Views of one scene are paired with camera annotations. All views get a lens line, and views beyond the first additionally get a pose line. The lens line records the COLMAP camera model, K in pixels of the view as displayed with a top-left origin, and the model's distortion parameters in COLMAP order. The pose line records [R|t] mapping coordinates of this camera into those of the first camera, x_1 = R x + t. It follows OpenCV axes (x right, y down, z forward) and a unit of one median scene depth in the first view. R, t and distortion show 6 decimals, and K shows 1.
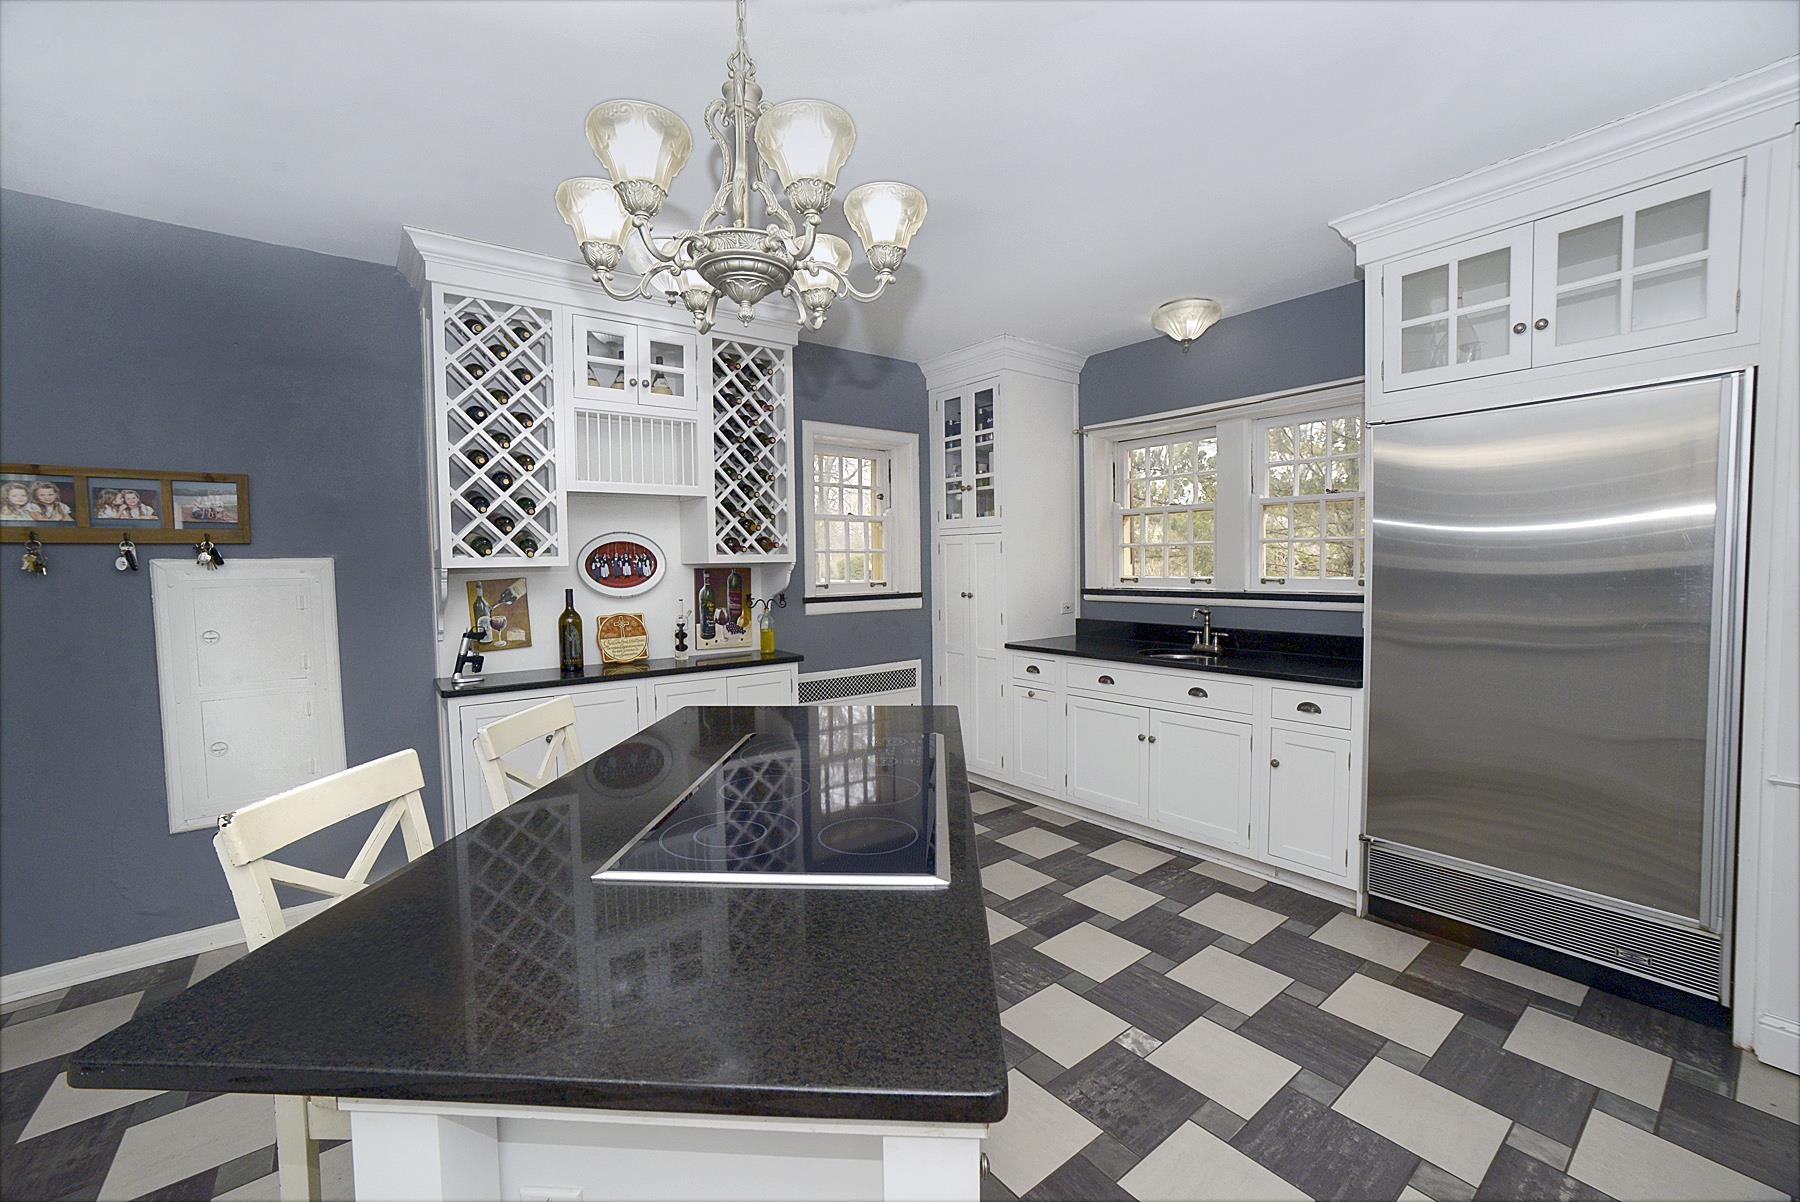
lens RADIAL K [[738.3, 0, 895.1], [0, 738.3, 591.4], [0, 0, 1]] dist [-0.013929, 0.000233]
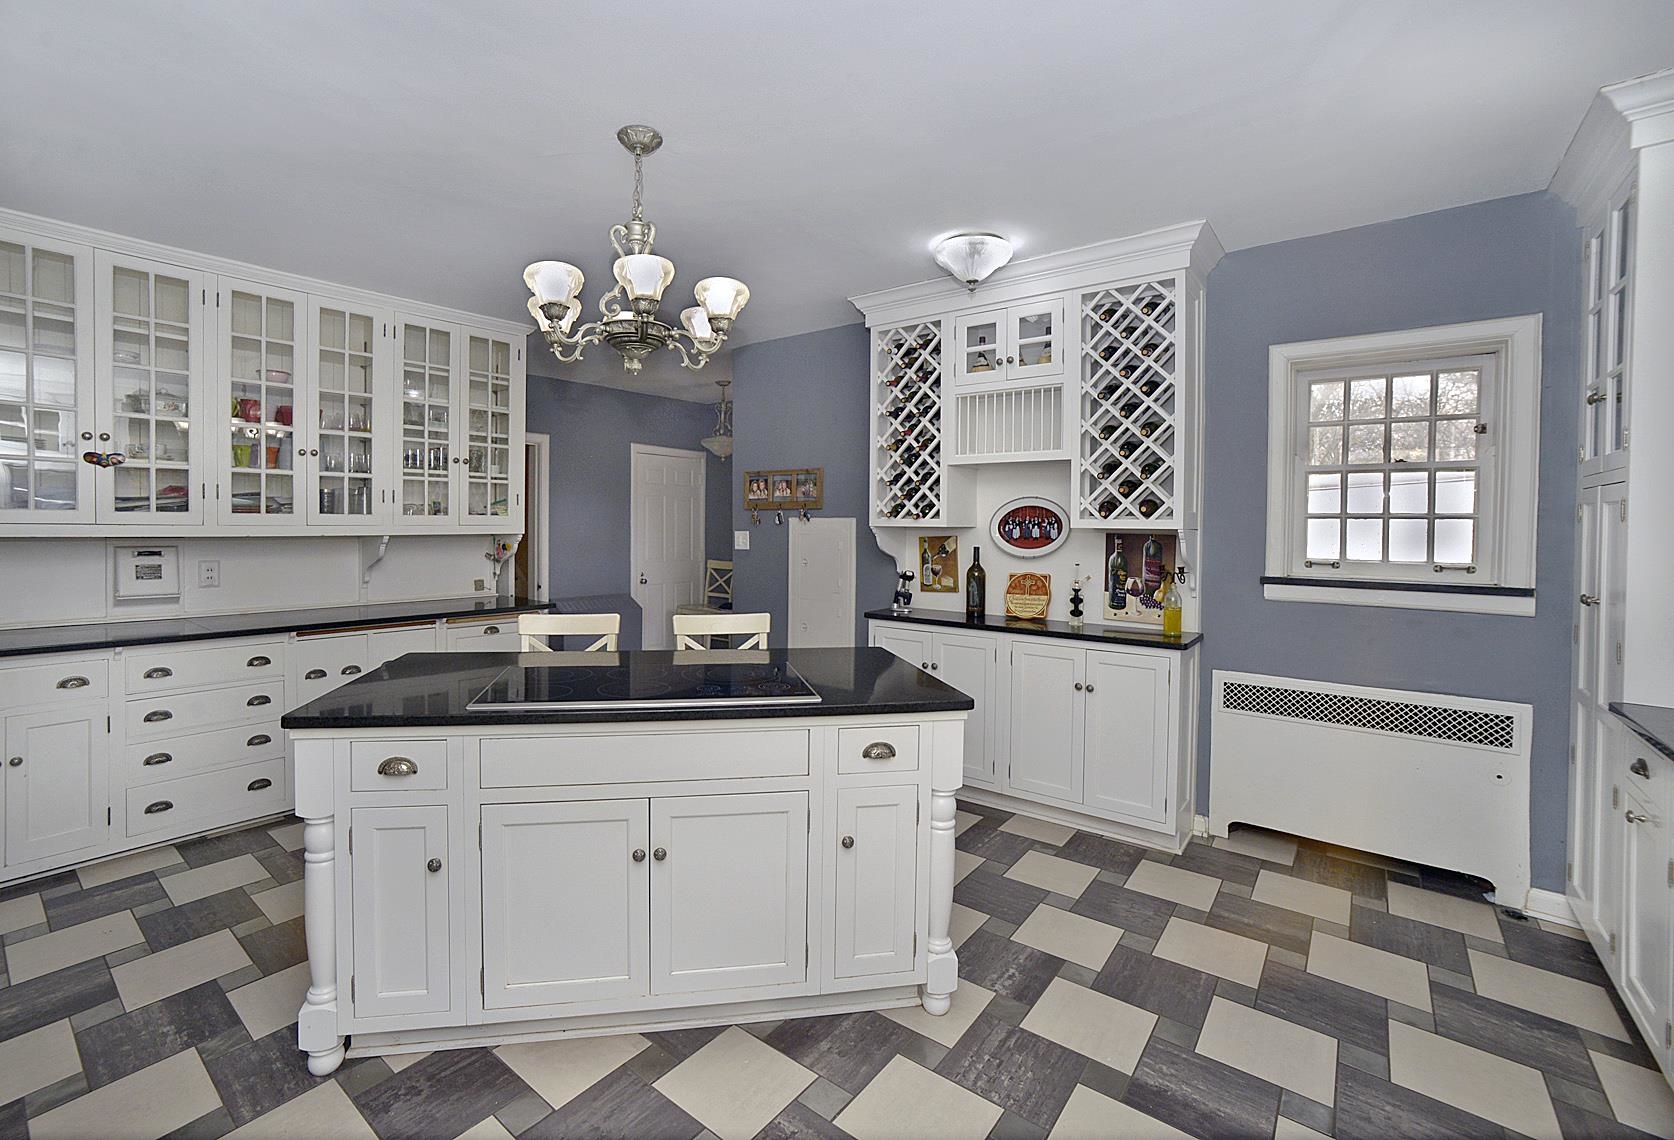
lens RADIAL K [[726.5, 0, 836.5], [0, 726.5, 530.0], [0, 0, 1]] dist [0.000266, -0.000348]
pose [[0.291877, 0.024931, -0.956131, 0.560000], [-0.053026, 0.998545, 0.009849, -0.027970], [0.954985, 0.047825, 0.292774, 0.420235]]
